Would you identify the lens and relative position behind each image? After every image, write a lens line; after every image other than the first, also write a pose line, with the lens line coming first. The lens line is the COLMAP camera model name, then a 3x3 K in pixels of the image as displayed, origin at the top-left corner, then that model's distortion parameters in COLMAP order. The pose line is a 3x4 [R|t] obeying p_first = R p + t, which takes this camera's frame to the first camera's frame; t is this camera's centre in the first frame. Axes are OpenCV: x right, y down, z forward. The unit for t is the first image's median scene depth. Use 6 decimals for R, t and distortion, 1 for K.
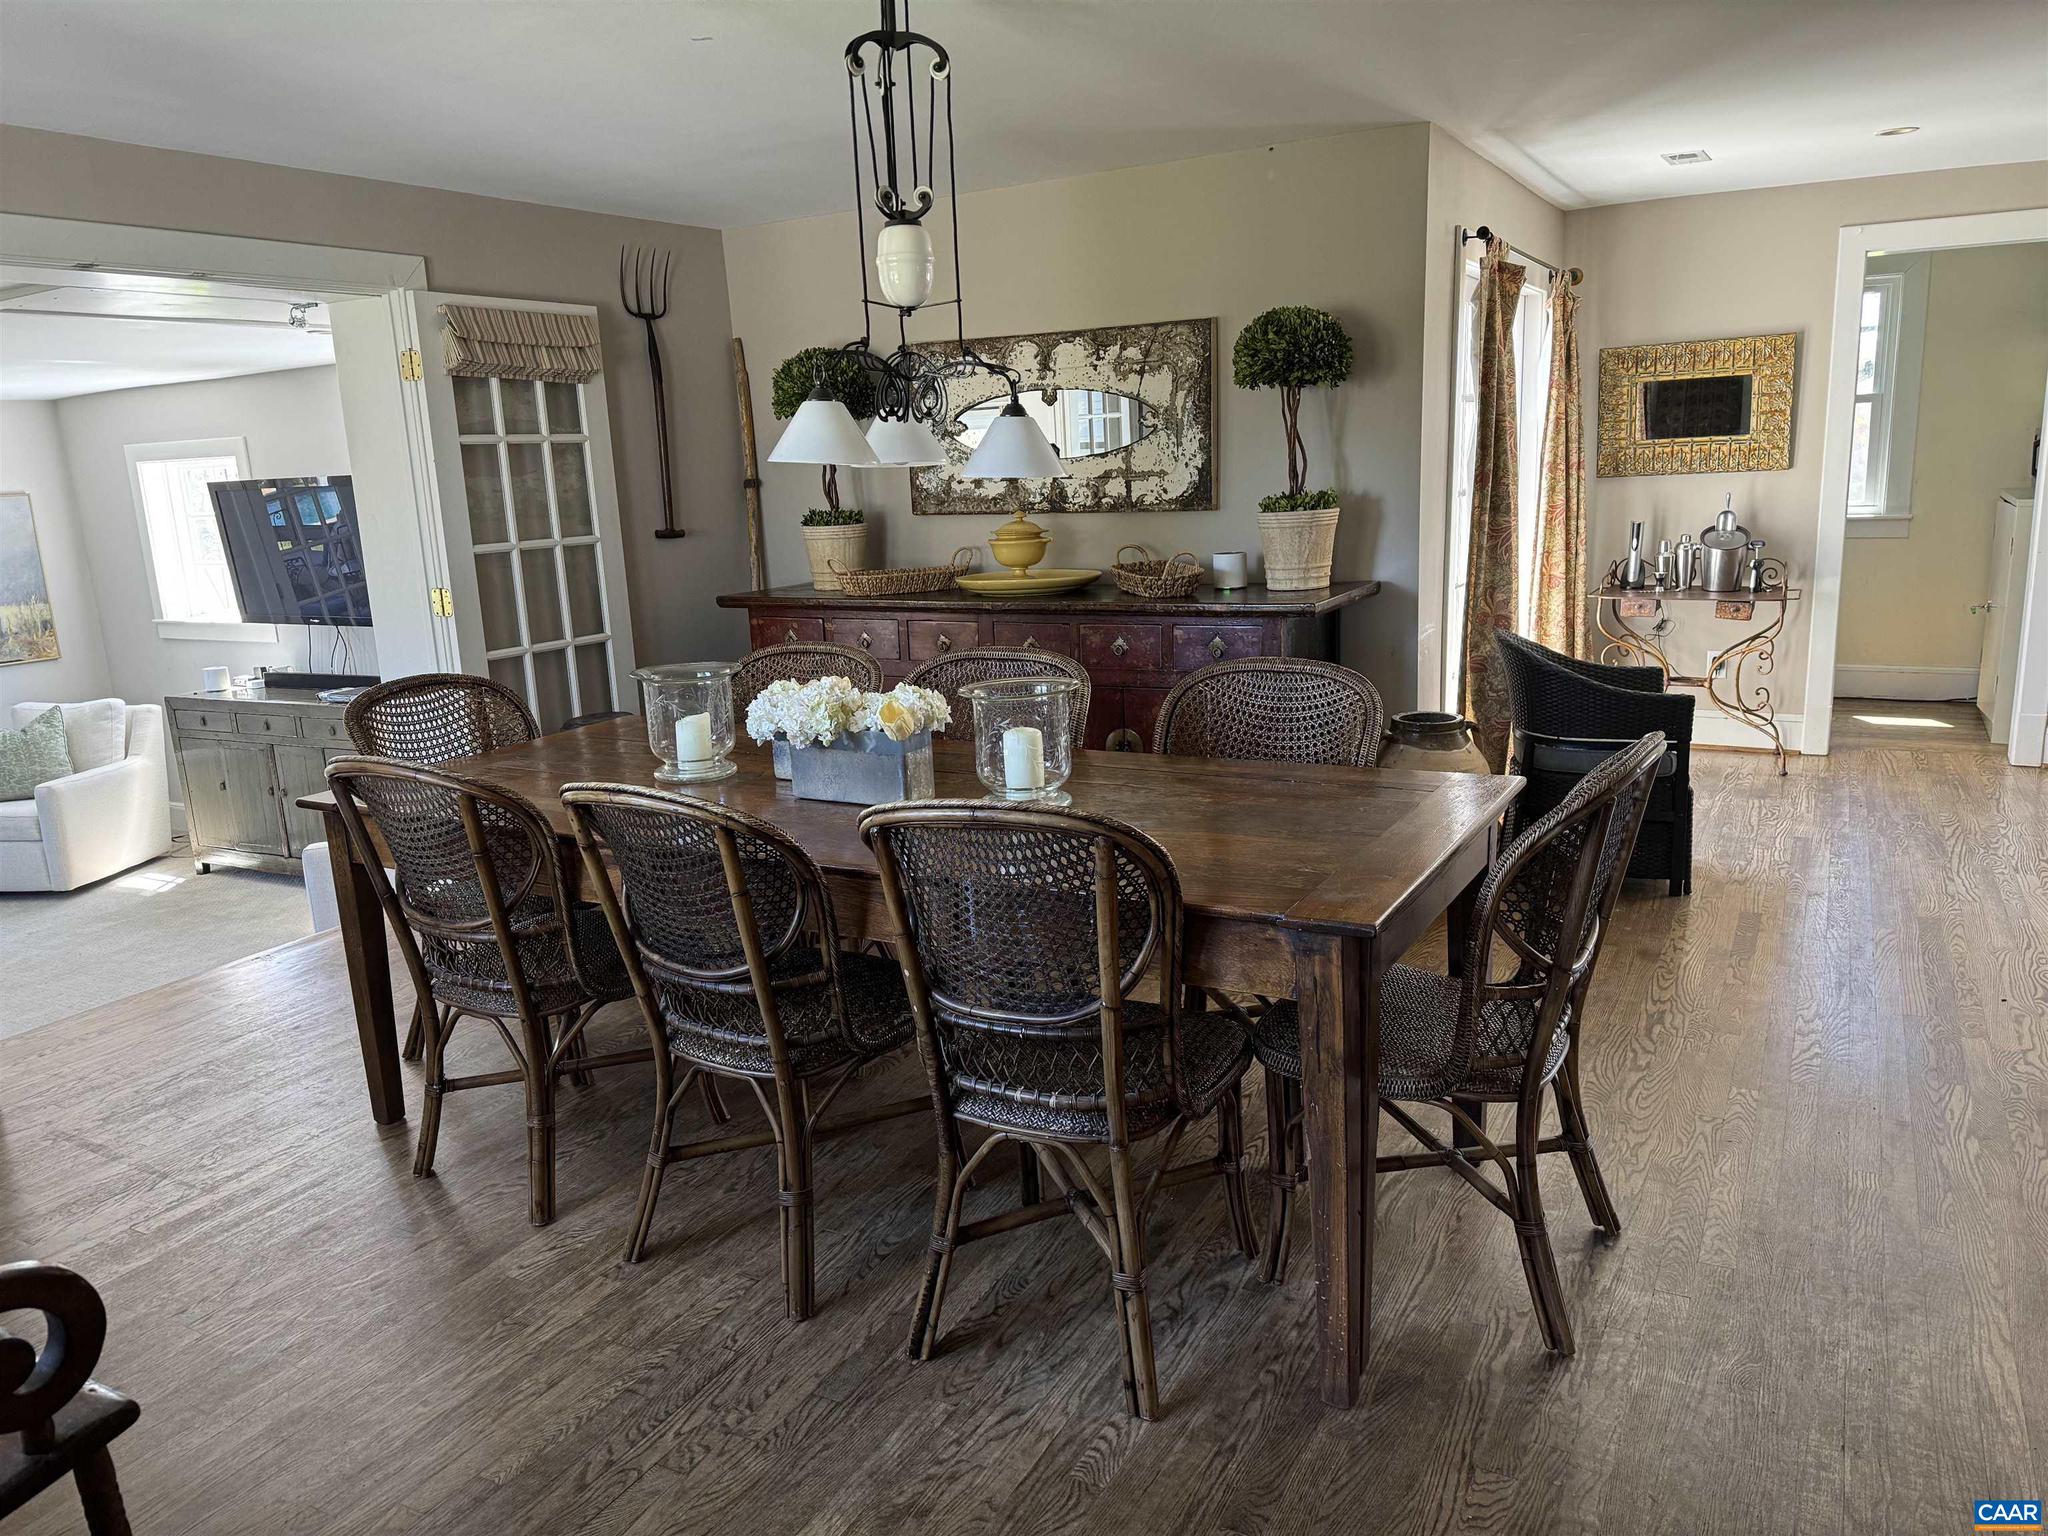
lens RADIAL K [[1438.8, 0, 1025.6], [0, 1438.8, 770.4], [0, 0, 1]] dist [0.011976, 0.003916]
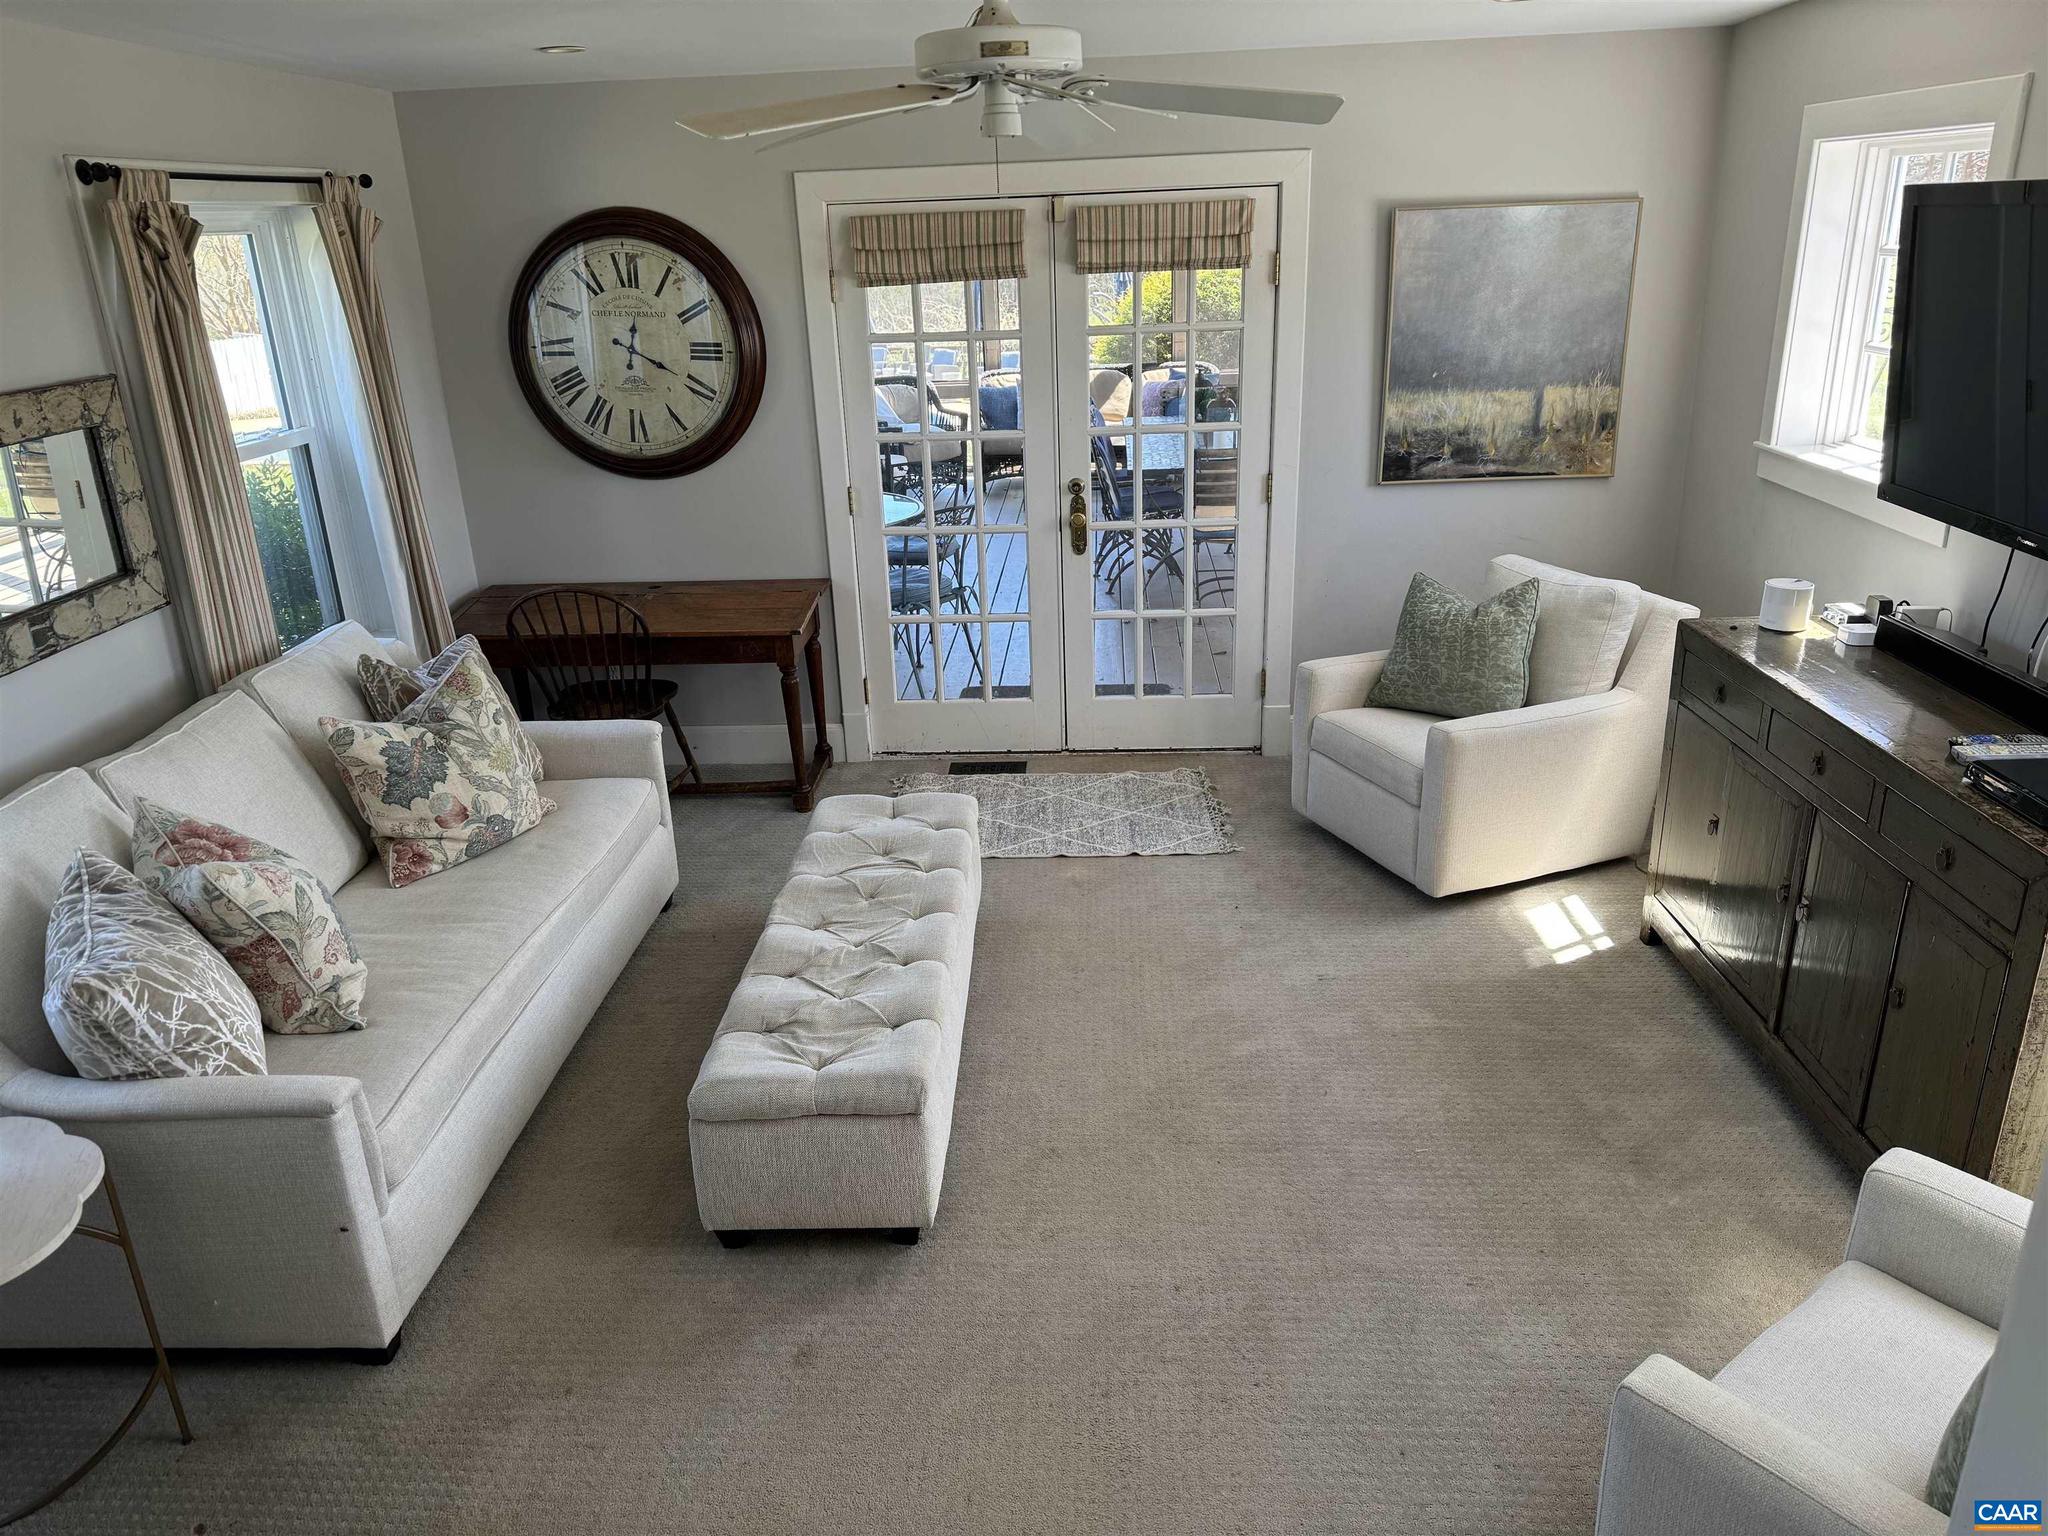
lens RADIAL K [[1438.8, 0, 1029.2], [0, 1438.8, 765.4], [0, 0, 1]] dist [0.011976, 0.003916]
pose [[0.451059, 0.345074, -0.823085, -0.241707], [-0.179018, 0.938469, 0.295345, -0.106296], [0.874356, 0.014129, 0.485079, 0.514662]]
